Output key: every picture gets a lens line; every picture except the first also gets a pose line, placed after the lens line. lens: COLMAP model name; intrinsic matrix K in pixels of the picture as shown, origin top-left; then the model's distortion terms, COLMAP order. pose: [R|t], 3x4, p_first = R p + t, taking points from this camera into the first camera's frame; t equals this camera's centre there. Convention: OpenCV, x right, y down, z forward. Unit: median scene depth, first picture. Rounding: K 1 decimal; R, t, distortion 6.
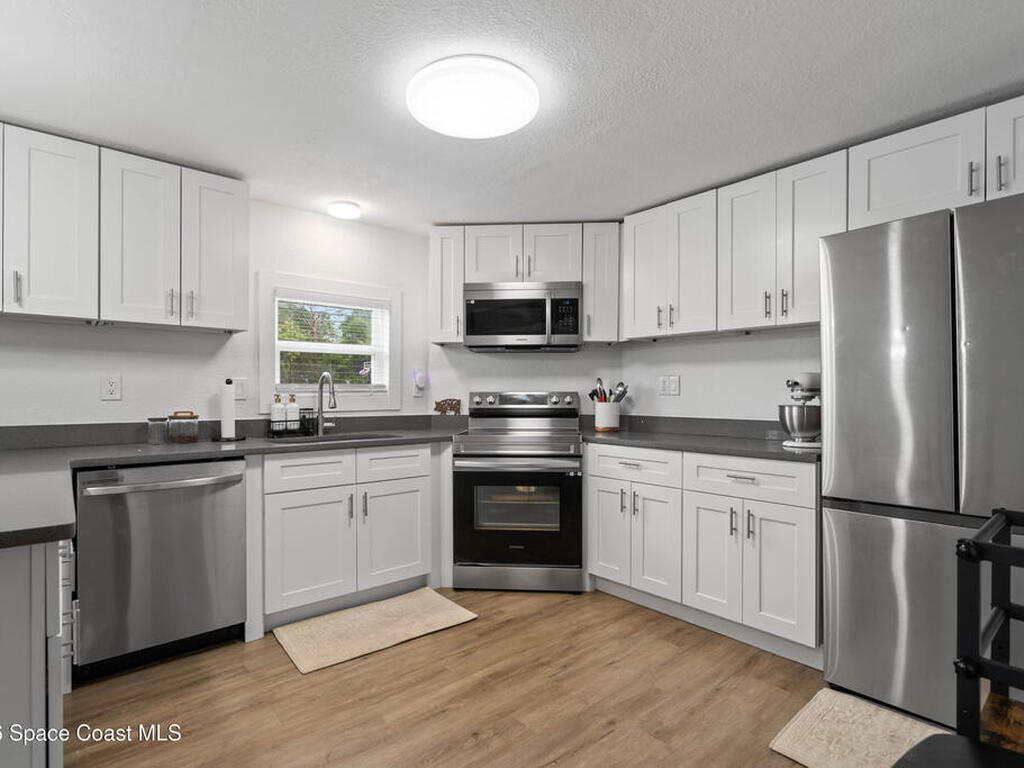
lens RADIAL K [[520.9, 0, 509.1], [0, 520.9, 393.7], [0, 0, 1]] dist [-0.006791, 0.006360]
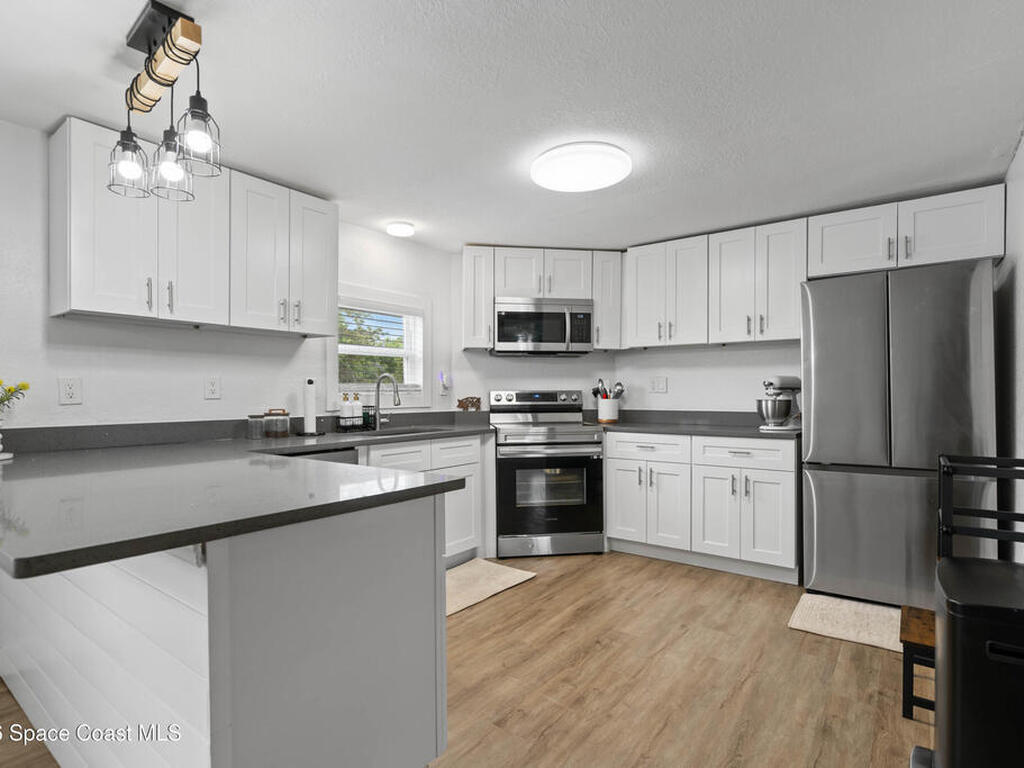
lens RADIAL K [[520.9, 0, 515.5], [0, 520.9, 398.4], [0, 0, 1]] dist [-0.006791, 0.006360]
pose [[0.976084, -0.005729, 0.217318, -0.329259], [0.003515, 0.999938, 0.010572, 0.001685], [-0.217365, -0.009555, 0.976044, -0.158894]]
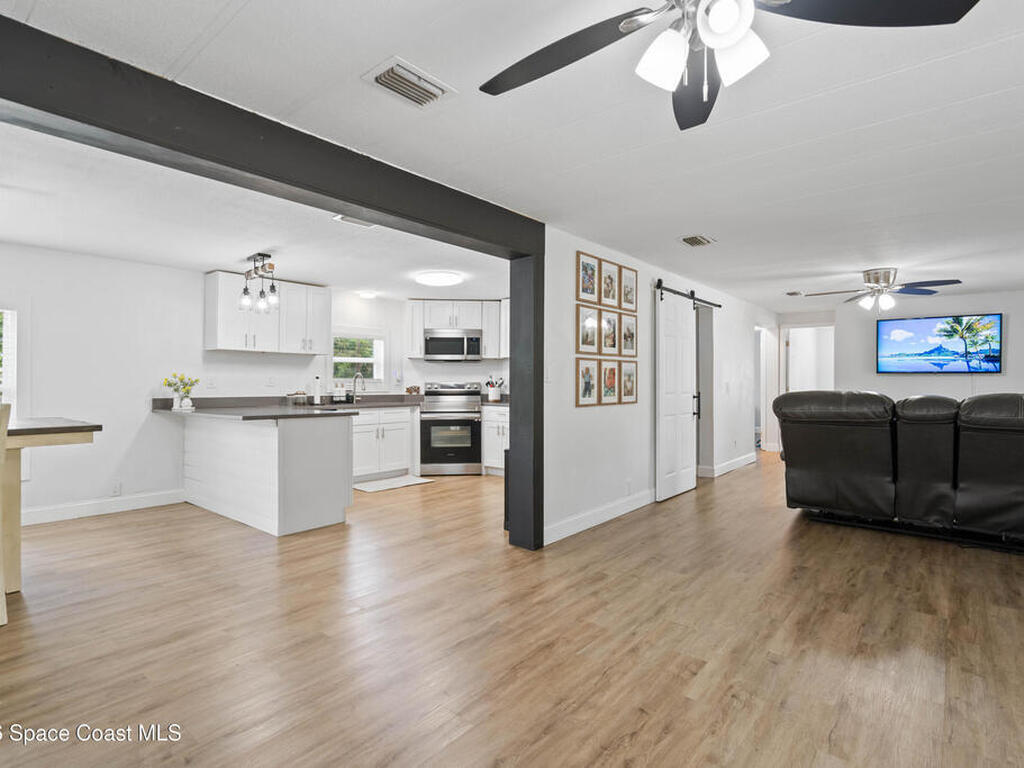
lens RADIAL K [[520.9, 0, 514.0], [0, 520.9, 387.2], [0, 0, 1]] dist [-0.006791, 0.006360]
pose [[0.986370, -0.002385, 0.164528, -0.082192], [0.001975, 0.999995, 0.002657, 0.011118], [-0.164534, -0.002296, 0.986369, -1.177788]]
